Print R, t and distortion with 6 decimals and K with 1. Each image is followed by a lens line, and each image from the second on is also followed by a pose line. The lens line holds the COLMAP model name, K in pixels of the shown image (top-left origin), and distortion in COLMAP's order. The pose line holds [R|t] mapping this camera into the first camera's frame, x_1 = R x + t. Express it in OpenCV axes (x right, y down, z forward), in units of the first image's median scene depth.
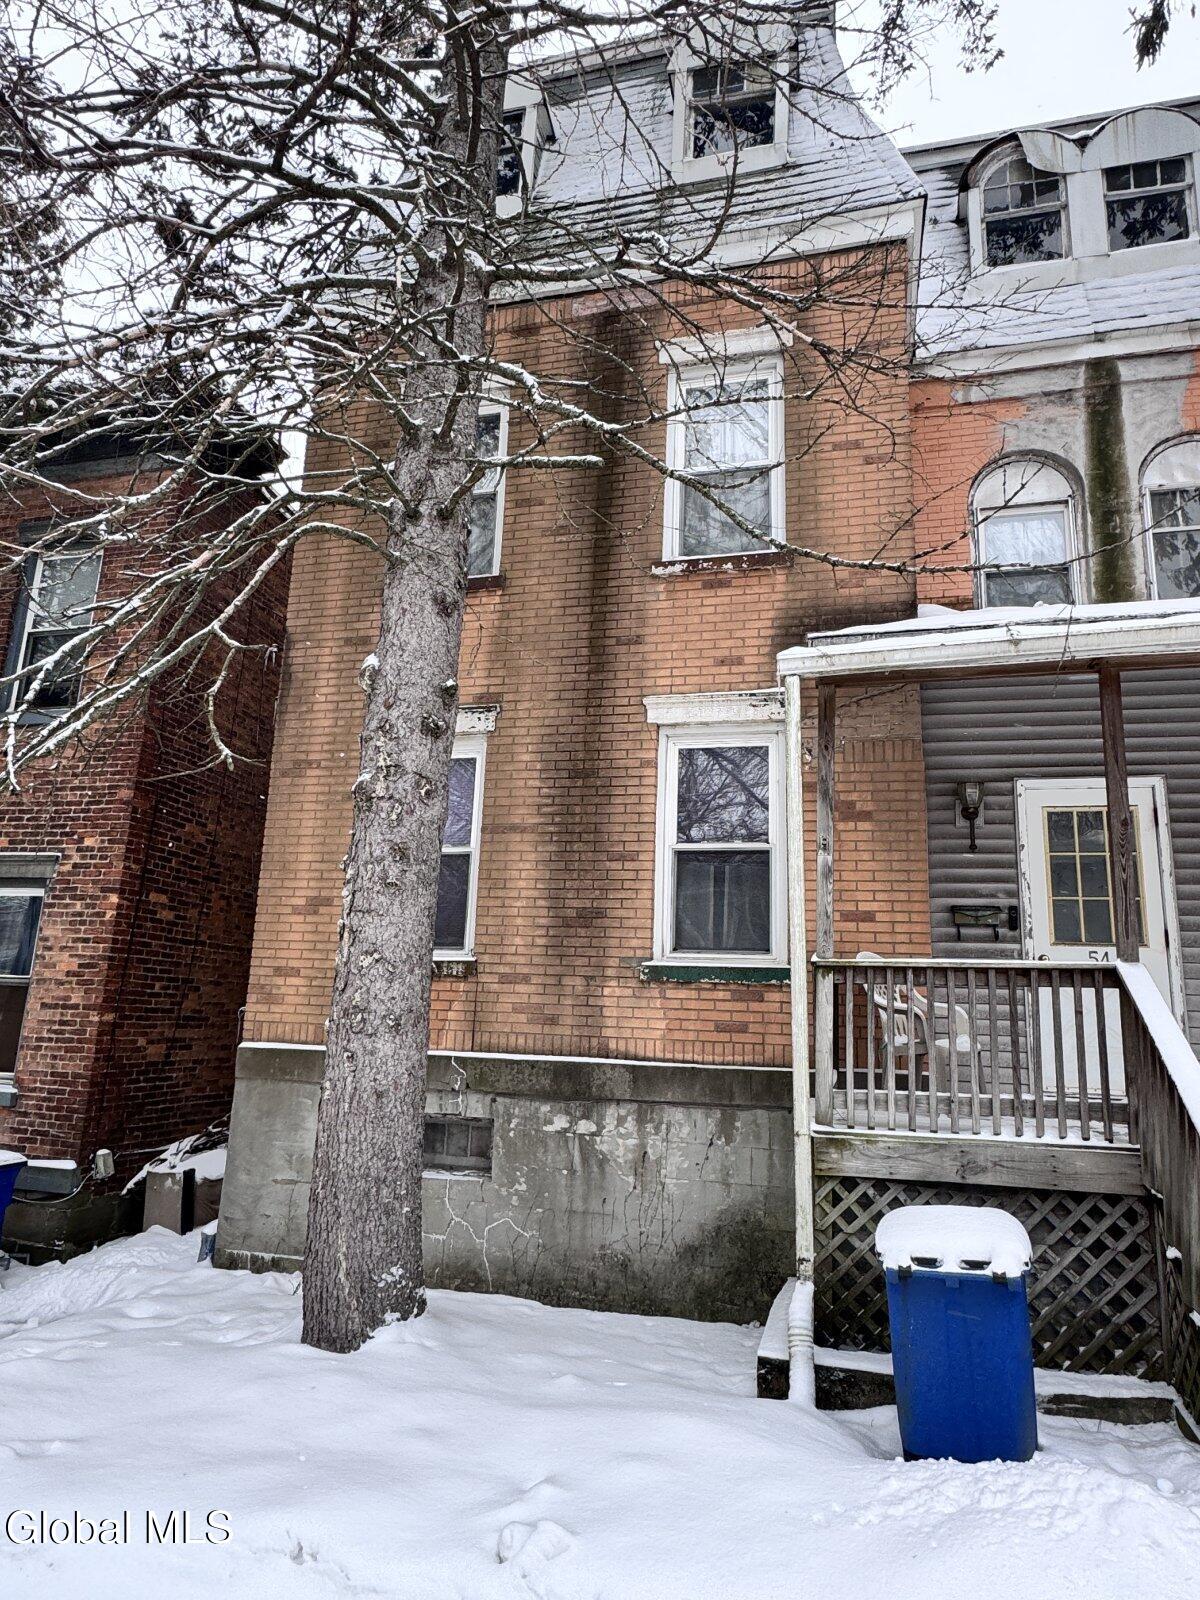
lens RADIAL K [[977.9, 0, 600.0], [0, 977.9, 800.0], [0, 0, 1]] dist [-0.019513, 0.045820]
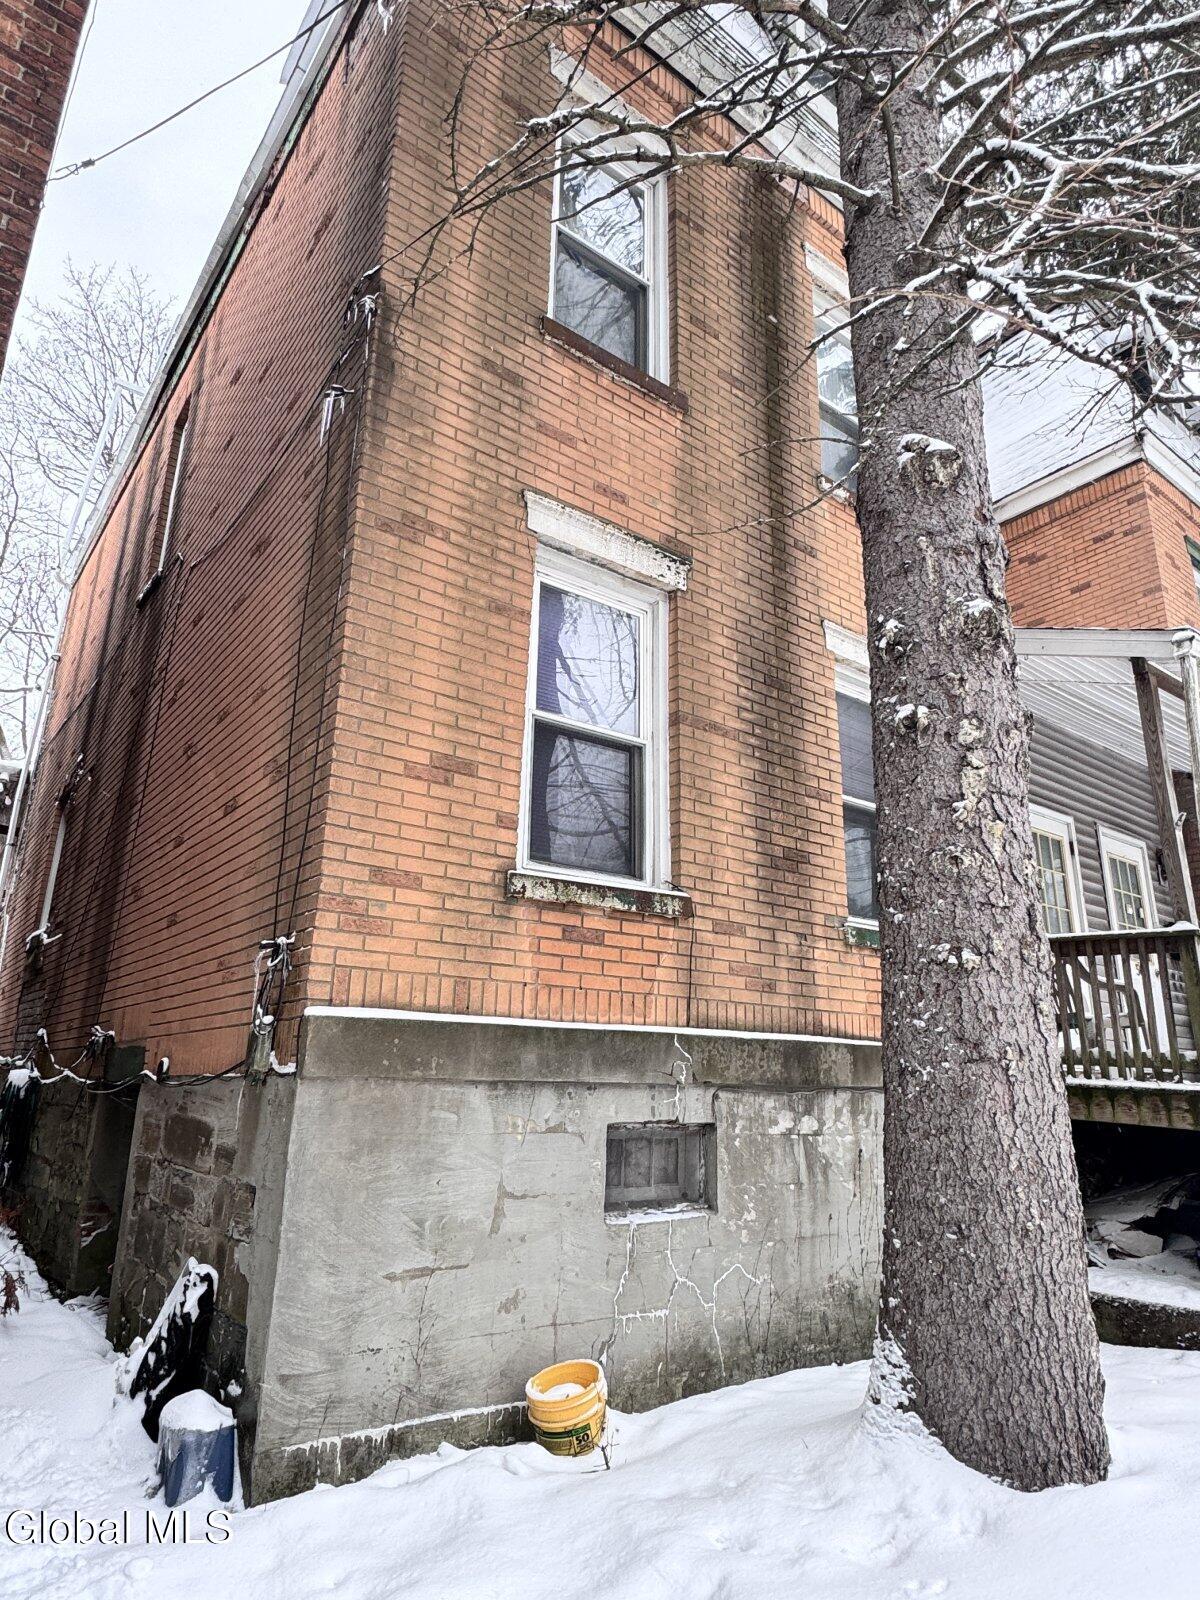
lens RADIAL K [[977.9, 0, 600.0], [0, 977.9, 800.0], [0, 0, 1]] dist [-0.019513, 0.045820]
pose [[0.612030, 0.199035, 0.765378, -0.716888], [-0.169838, 0.978310, -0.118597, 0.190273], [-0.772382, -0.057405, 0.632559, 0.612913]]
